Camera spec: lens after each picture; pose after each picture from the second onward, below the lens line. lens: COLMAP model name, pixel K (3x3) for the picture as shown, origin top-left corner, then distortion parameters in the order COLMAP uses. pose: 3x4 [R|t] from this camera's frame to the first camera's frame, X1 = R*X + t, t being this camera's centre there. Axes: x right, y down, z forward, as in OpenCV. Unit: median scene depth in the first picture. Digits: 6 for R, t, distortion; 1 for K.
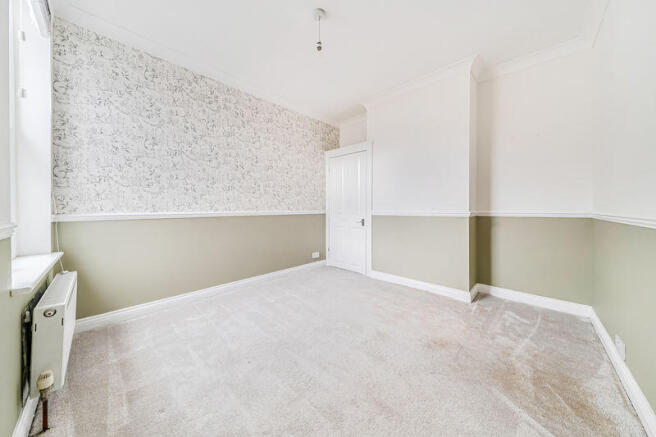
lens RADIAL K [[229.2, 0, 320.7], [0, 229.2, 209.8], [0, 0, 1]] dist [-0.002231, -0.000283]
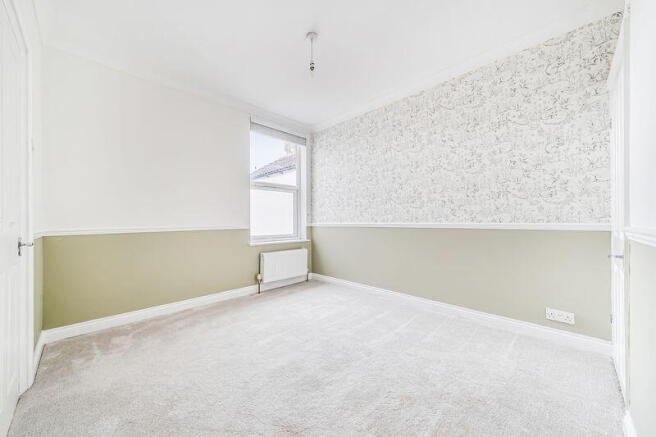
lens RADIAL K [[229.2, 0, 324.2], [0, 229.2, 222.2], [0, 0, 1]] dist [-0.002231, -0.000283]
pose [[-0.019708, 0.003646, -0.999799, 0.469254], [-0.005734, 0.999976, 0.003759, 0.001959], [0.999789, 0.005807, -0.019687, 0.509796]]
